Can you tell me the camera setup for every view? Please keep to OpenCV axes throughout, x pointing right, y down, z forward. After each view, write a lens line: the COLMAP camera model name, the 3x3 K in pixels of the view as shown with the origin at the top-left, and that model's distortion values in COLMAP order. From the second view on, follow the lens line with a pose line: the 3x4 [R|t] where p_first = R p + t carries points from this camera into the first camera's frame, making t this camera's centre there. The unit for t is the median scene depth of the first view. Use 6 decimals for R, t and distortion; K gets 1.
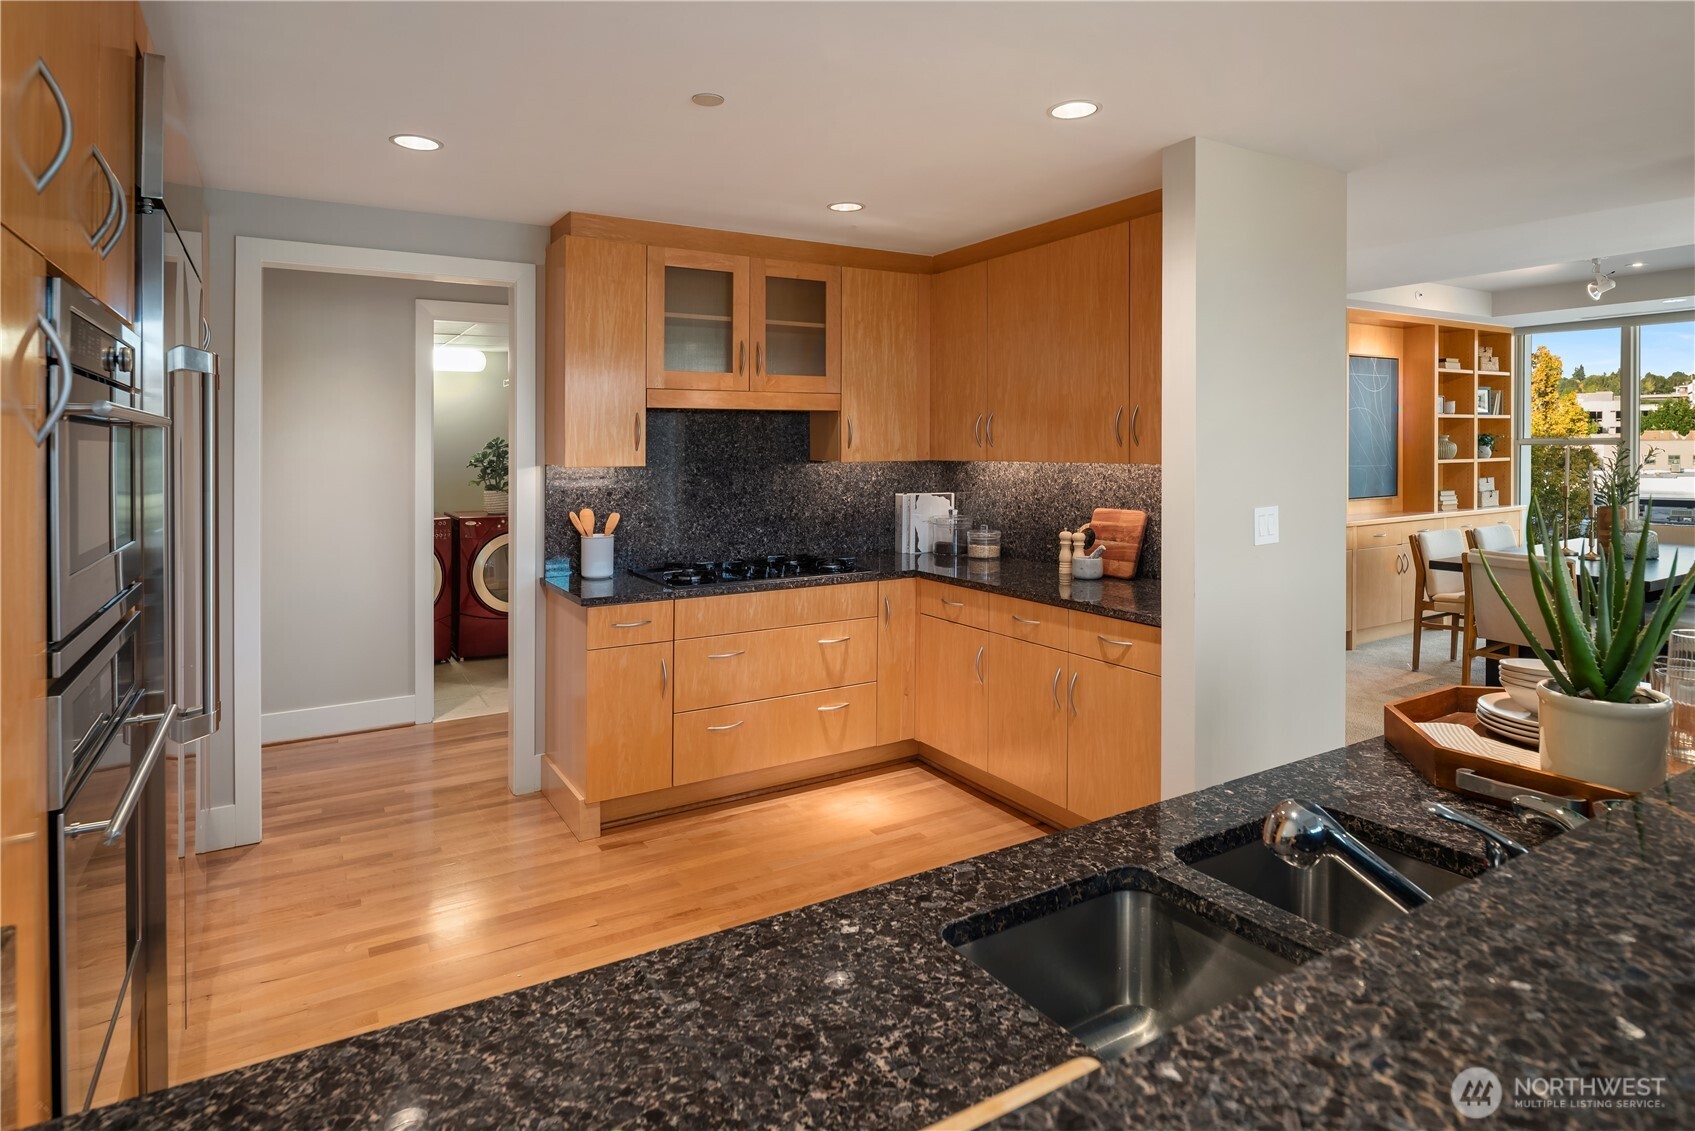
lens RADIAL K [[917.6, 0, 855.5], [0, 917.6, 449.0], [0, 0, 1]] dist [-0.000319, -0.005697]
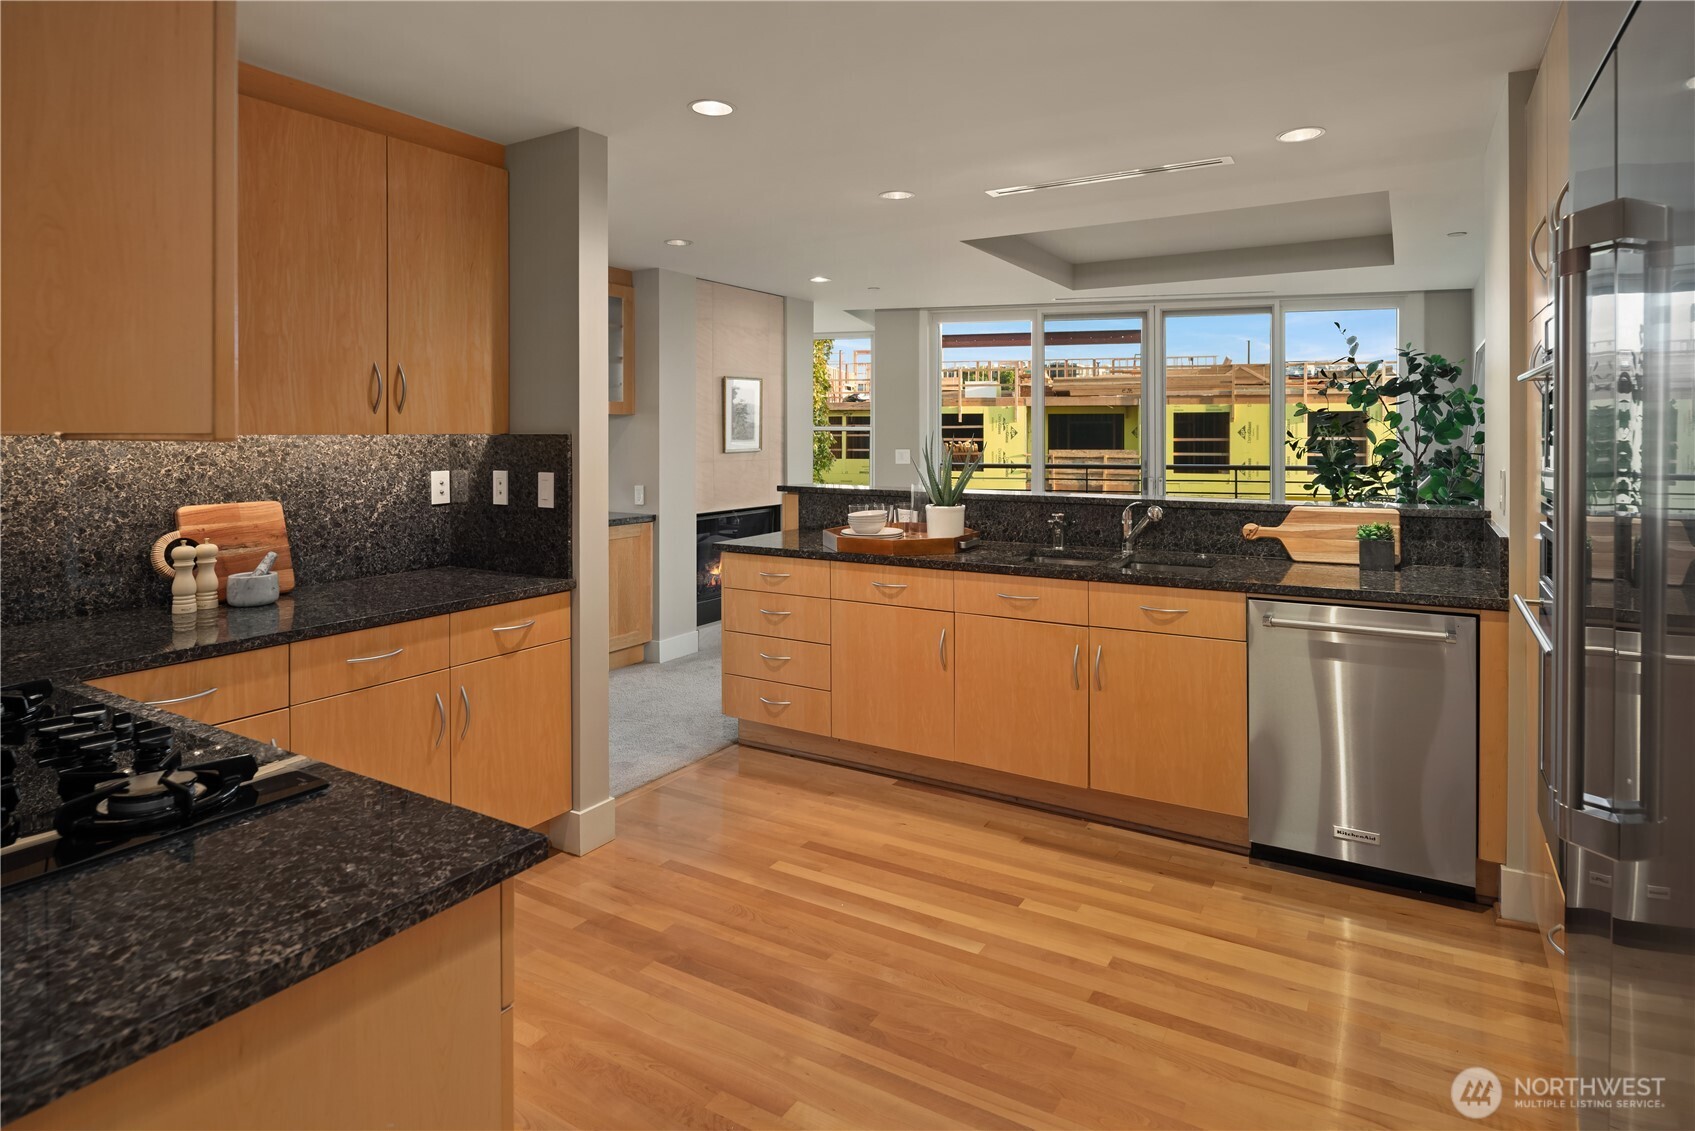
lens RADIAL K [[917.6, 0, 854.6], [0, 917.6, 457.5], [0, 0, 1]] dist [-0.000319, -0.005697]
pose [[-0.452147, -0.016342, 0.891794, -0.530647], [0.007676, 0.999724, 0.022212, 0.018706], [-0.891911, 0.016889, -0.451896, 0.864436]]
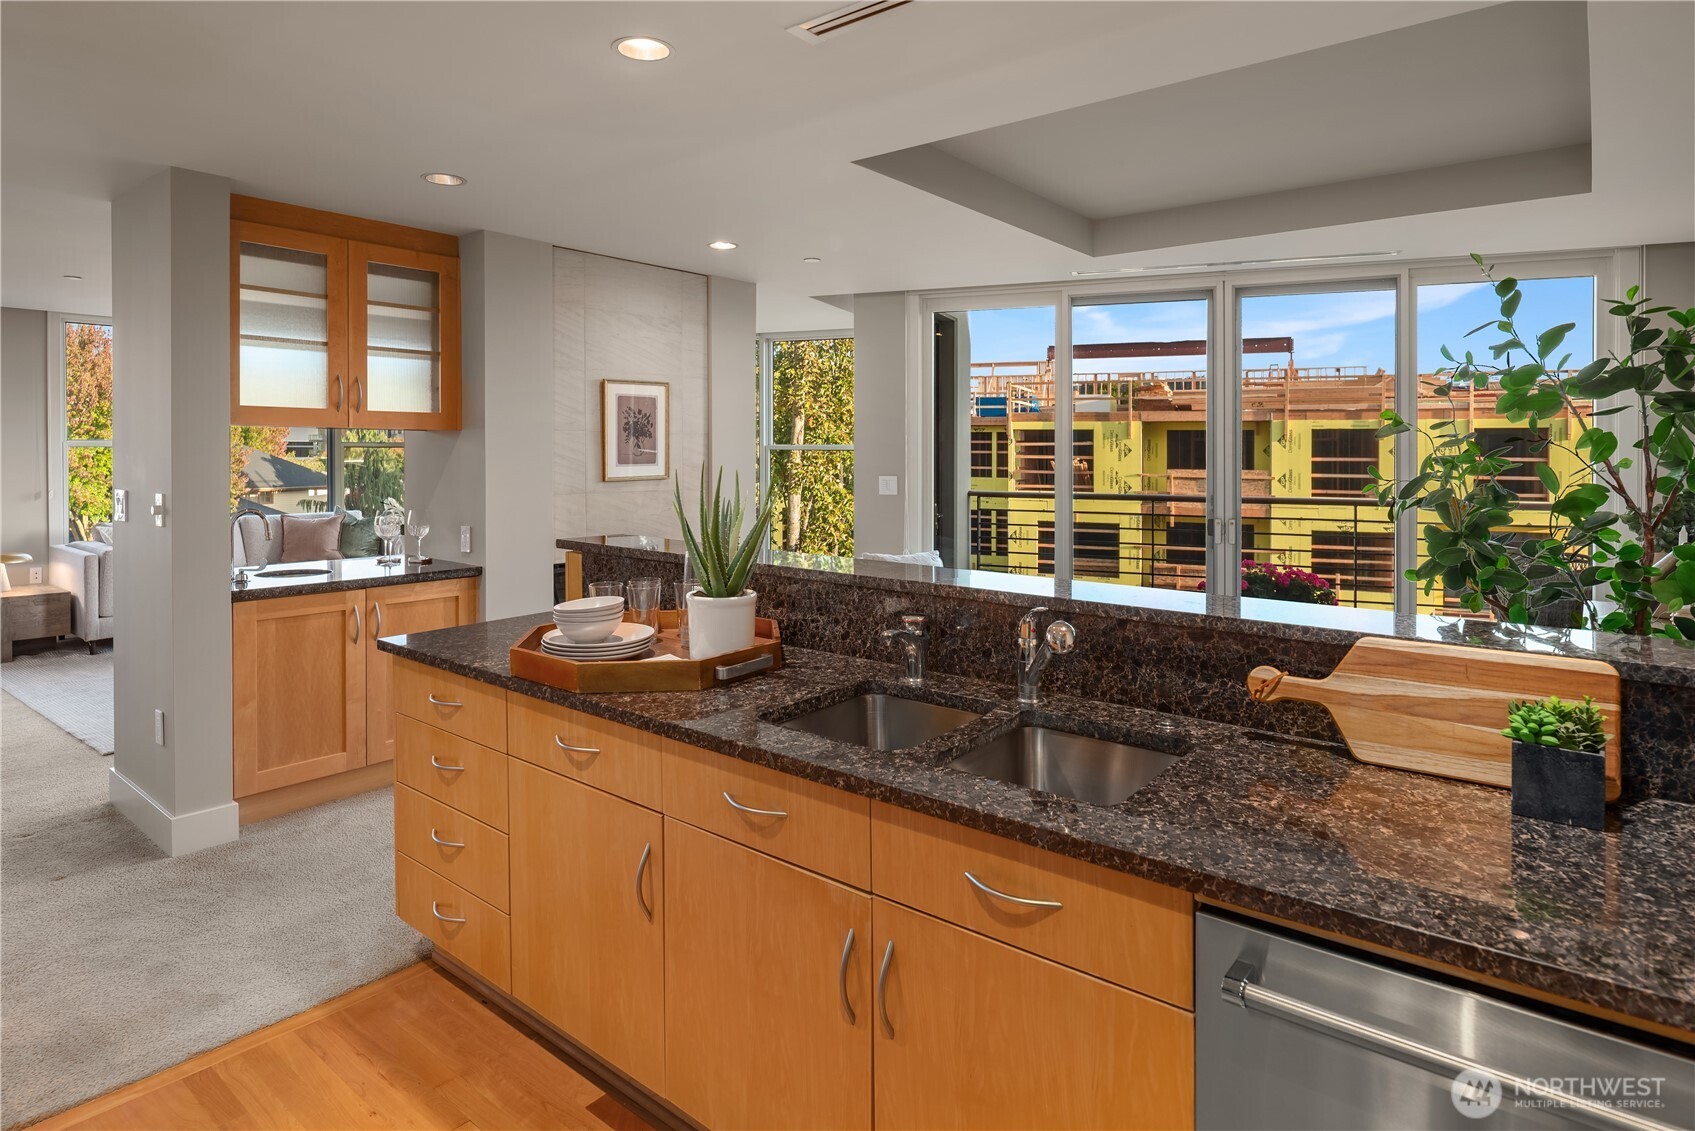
lens RADIAL K [[917.6, 0, 853.0], [0, 917.6, 465.4], [0, 0, 1]] dist [-0.000319, -0.005697]
pose [[-0.322493, -0.012427, 0.946490, -0.251525], [0.001439, 0.999906, 0.013619, 0.008008], [-0.946571, 0.005753, -0.322445, 0.441244]]
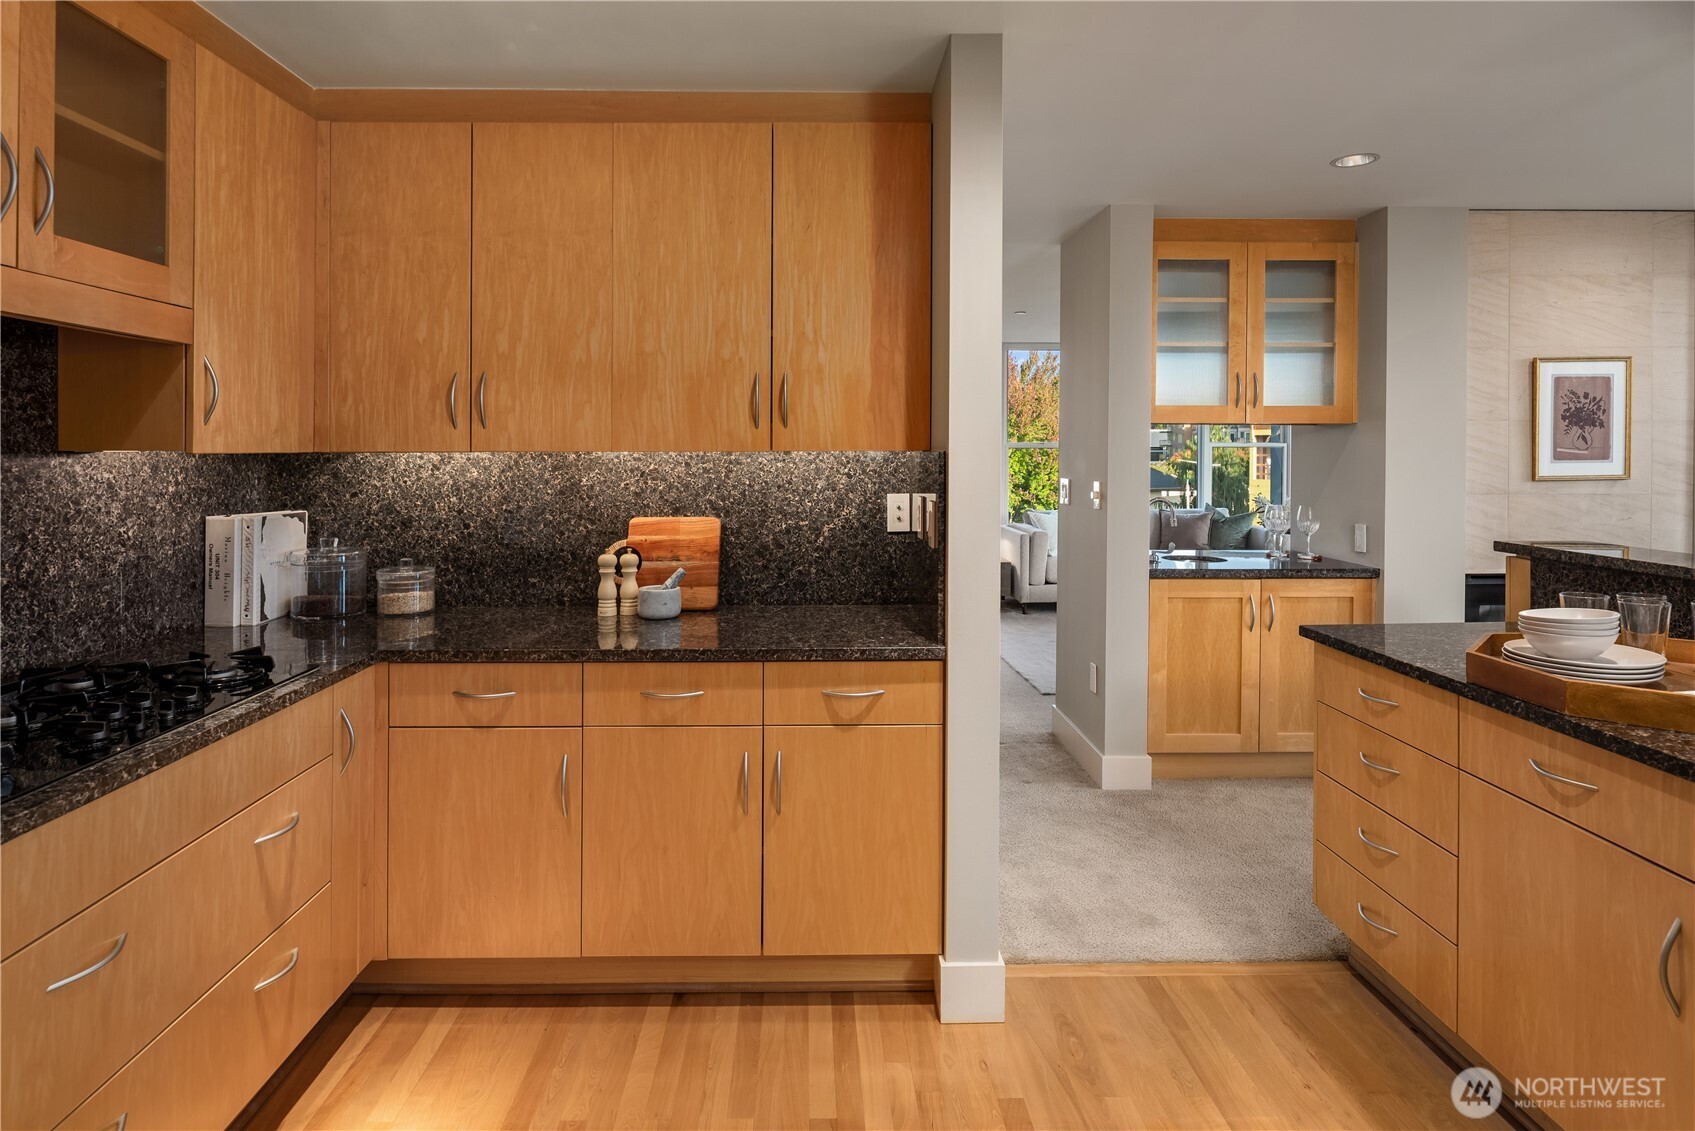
lens RADIAL K [[938.1, 0, 832.3], [0, 938.1, 465.4], [0, 0, 1]] dist [-0.004642, -0.002043]
pose [[0.512776, -0.006738, 0.858496, -0.279504], [0.002090, 0.999976, 0.006601, 0.019531], [-0.858520, -0.001591, 0.512778, 0.494441]]
